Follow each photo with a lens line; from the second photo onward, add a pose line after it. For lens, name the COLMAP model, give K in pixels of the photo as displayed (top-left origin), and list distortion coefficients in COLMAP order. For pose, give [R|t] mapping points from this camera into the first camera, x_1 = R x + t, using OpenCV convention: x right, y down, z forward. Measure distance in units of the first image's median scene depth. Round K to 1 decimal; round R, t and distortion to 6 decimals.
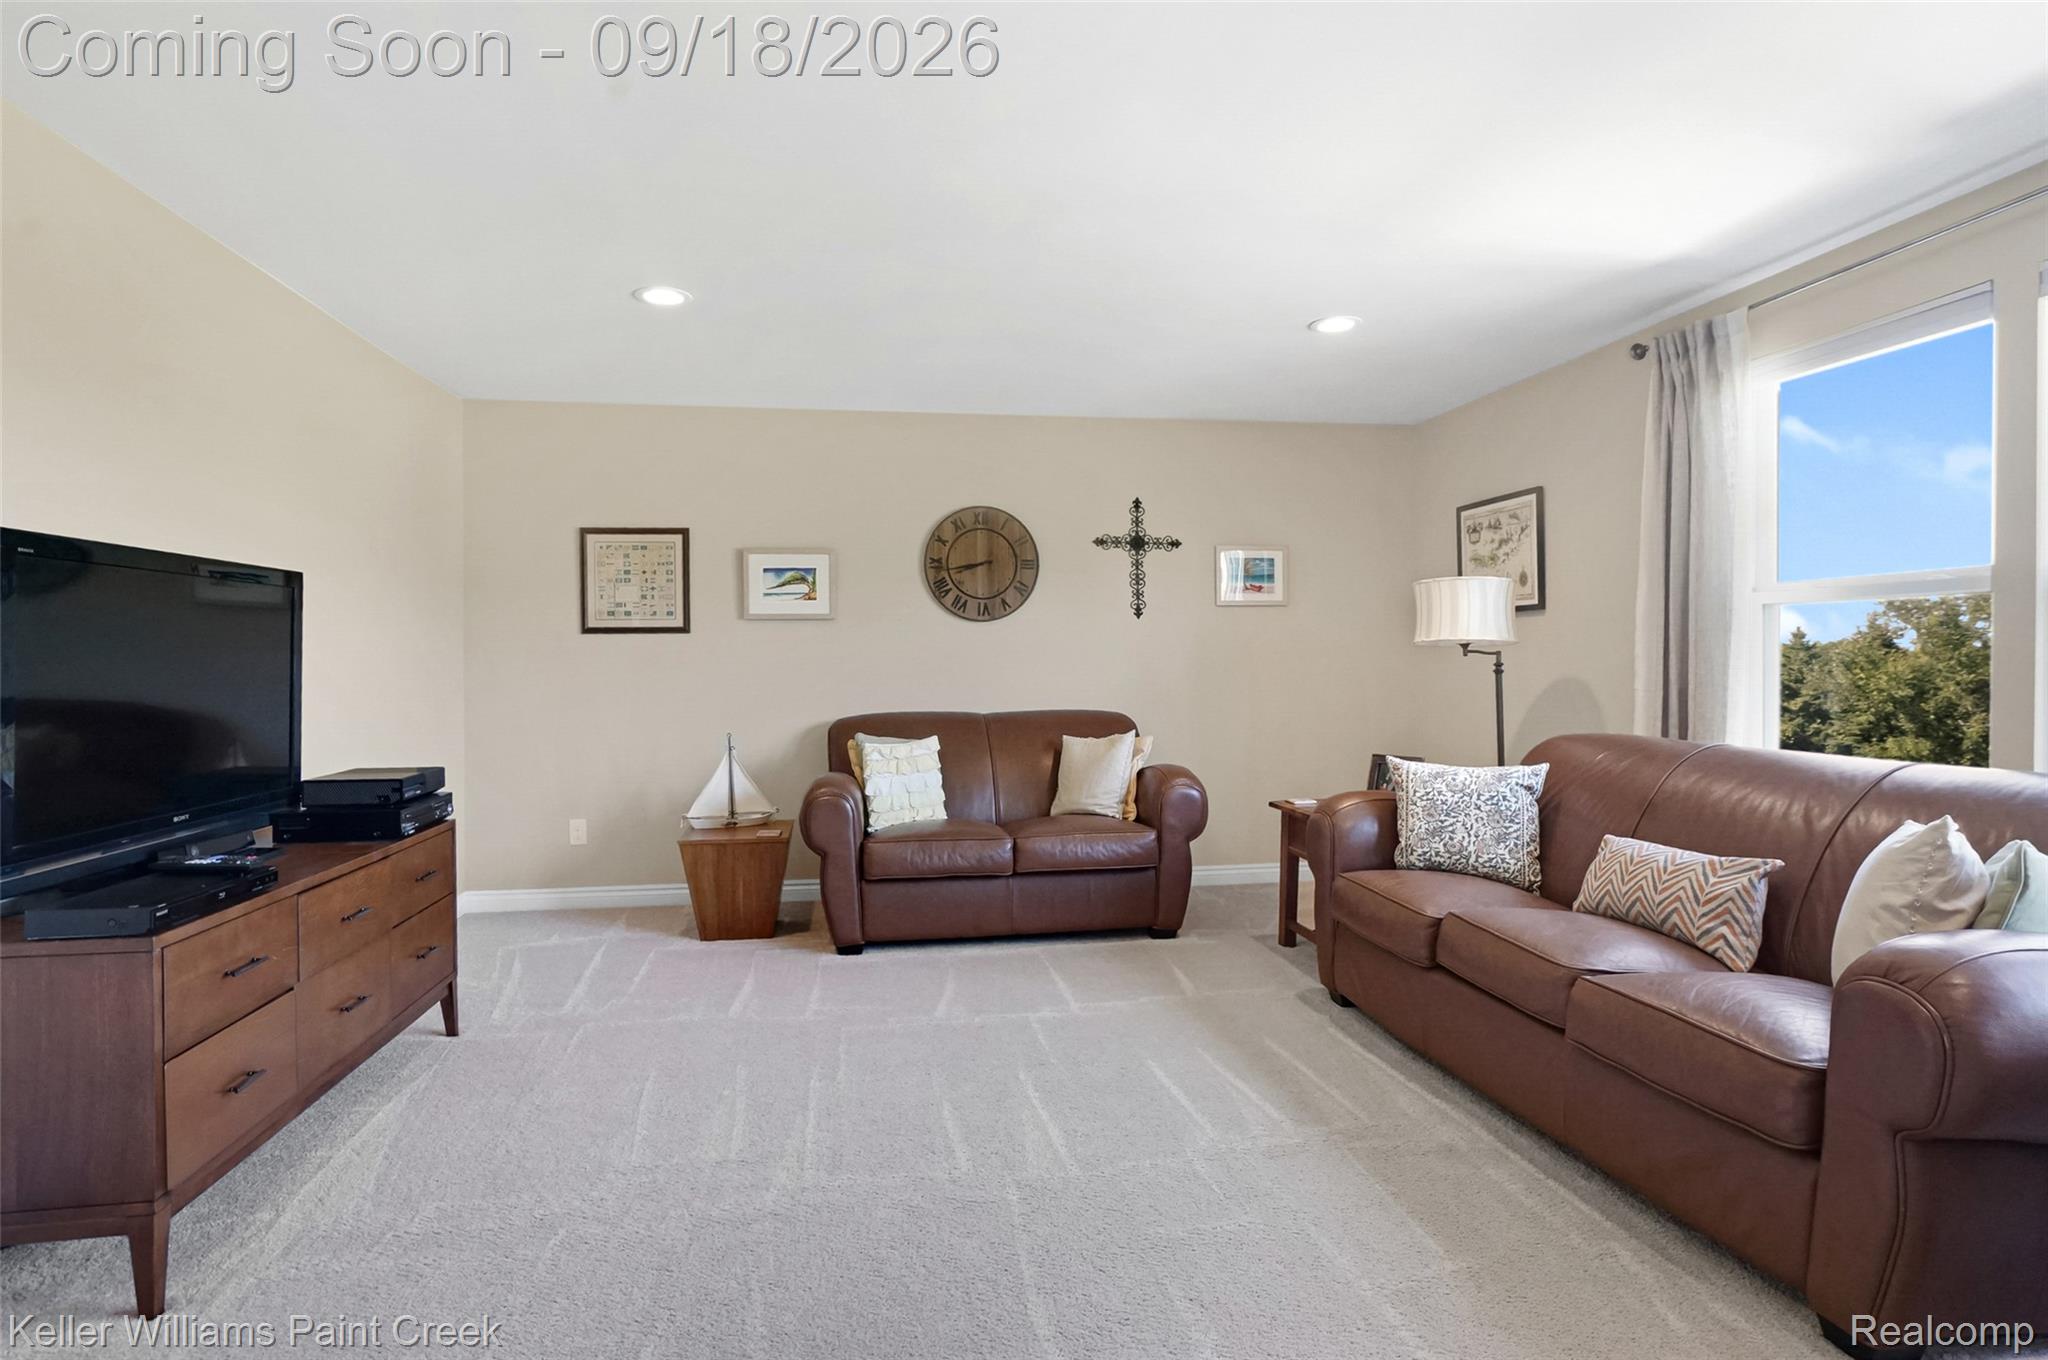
lens RADIAL K [[1078.4, 0, 1033.4], [0, 1078.4, 651.0], [0, 0, 1]] dist [-0.052788, 0.036312]
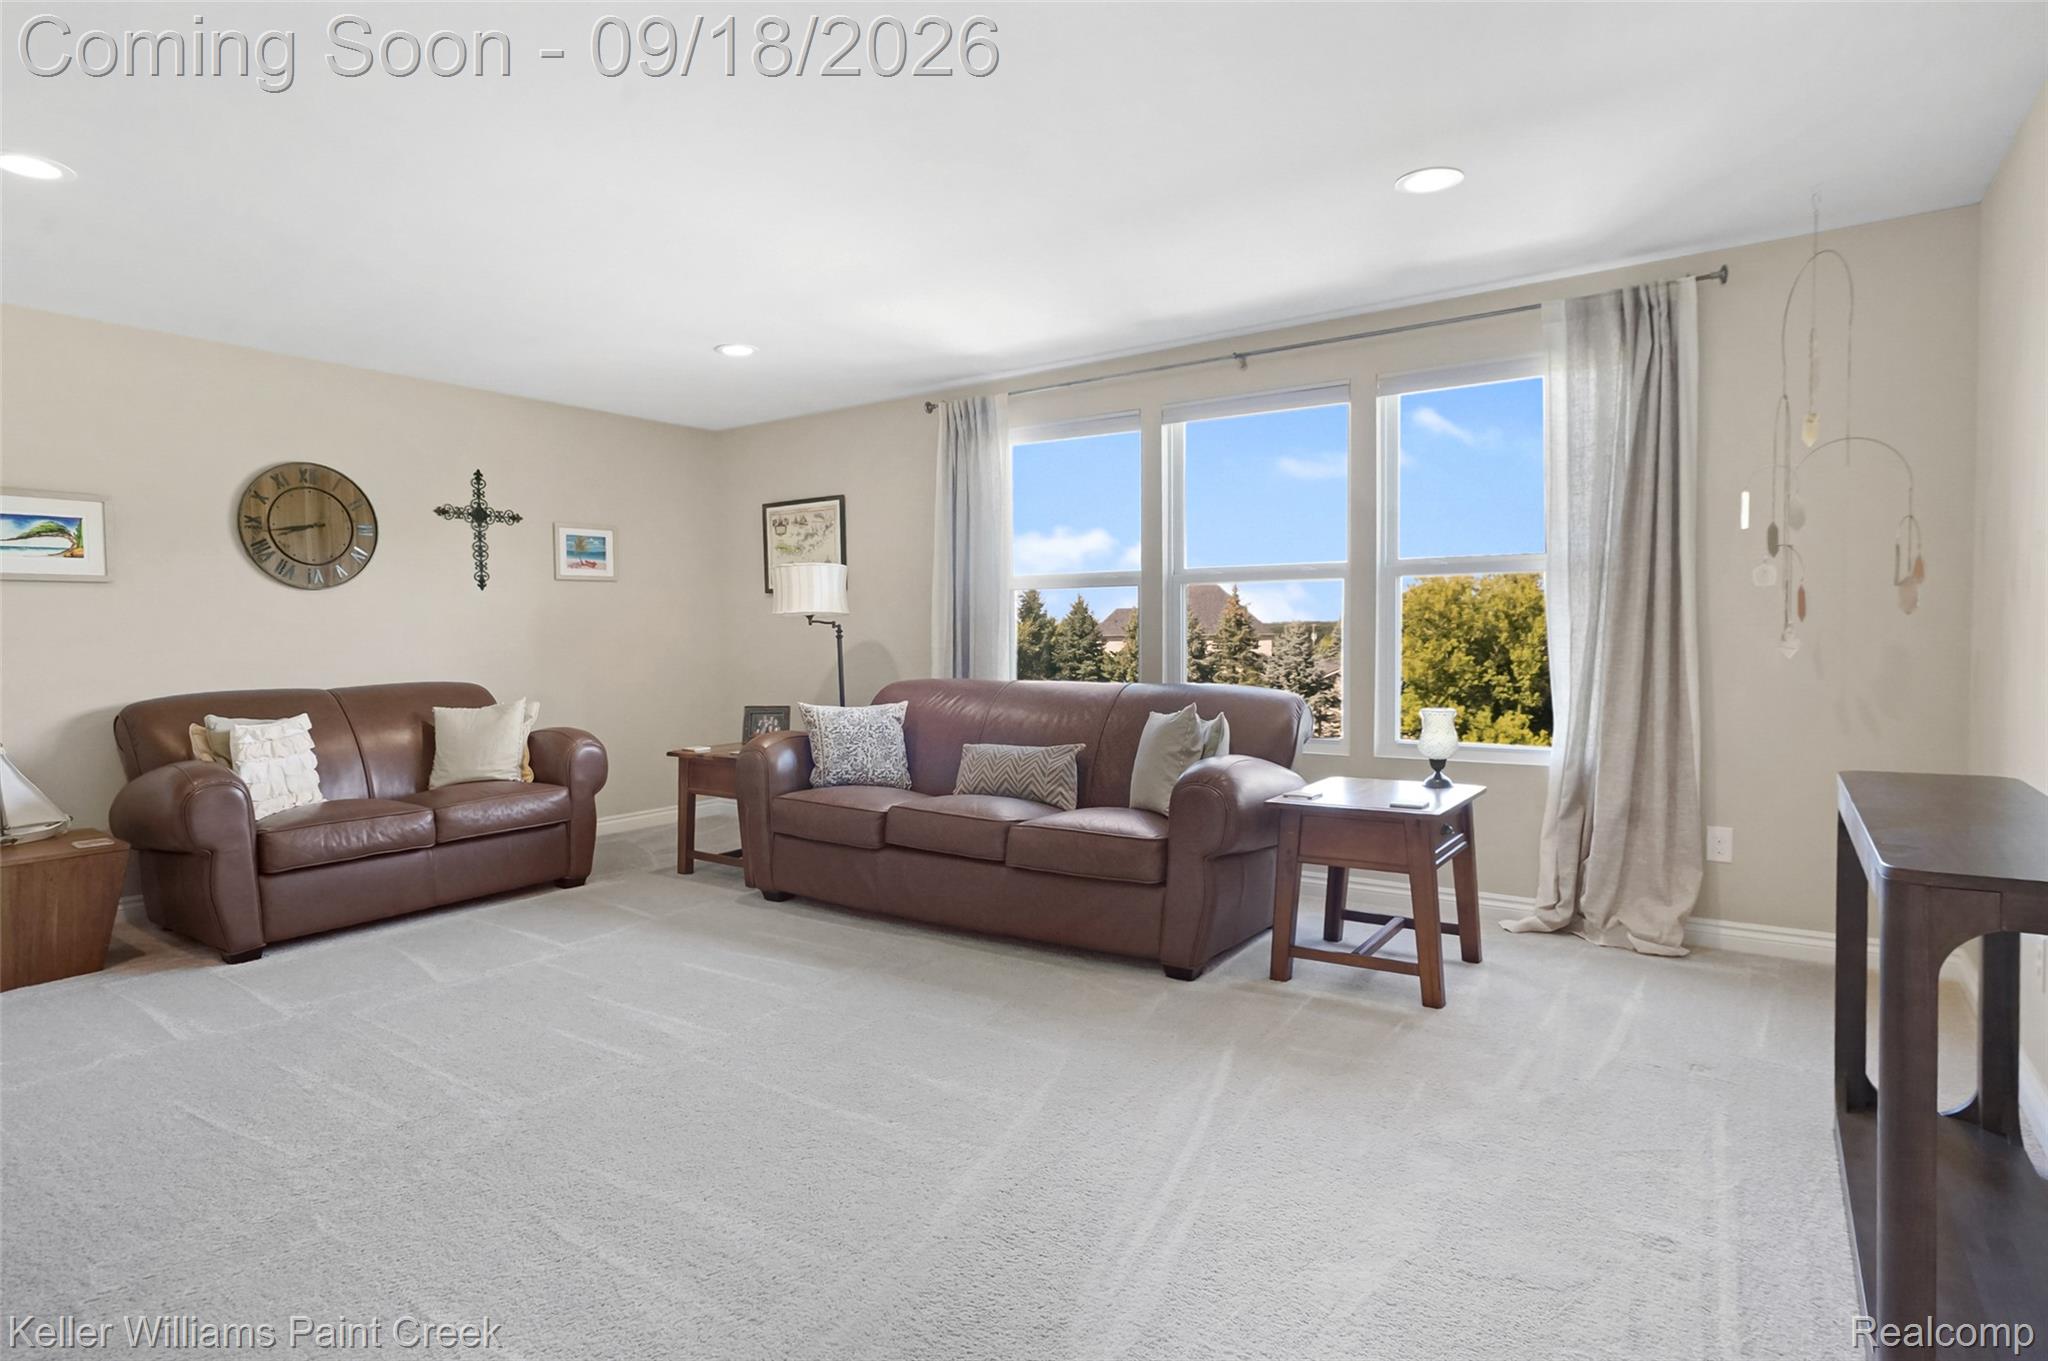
lens RADIAL K [[1034.5, 0, 1011.6], [0, 1034.5, 668.6], [0, 0, 1]] dist [-0.046790, 0.029825]
pose [[0.705050, -0.029968, 0.708524, -0.291908], [0.002364, 0.999200, 0.039911, 0.007704], [-0.709153, -0.026465, 0.704558, -0.035666]]
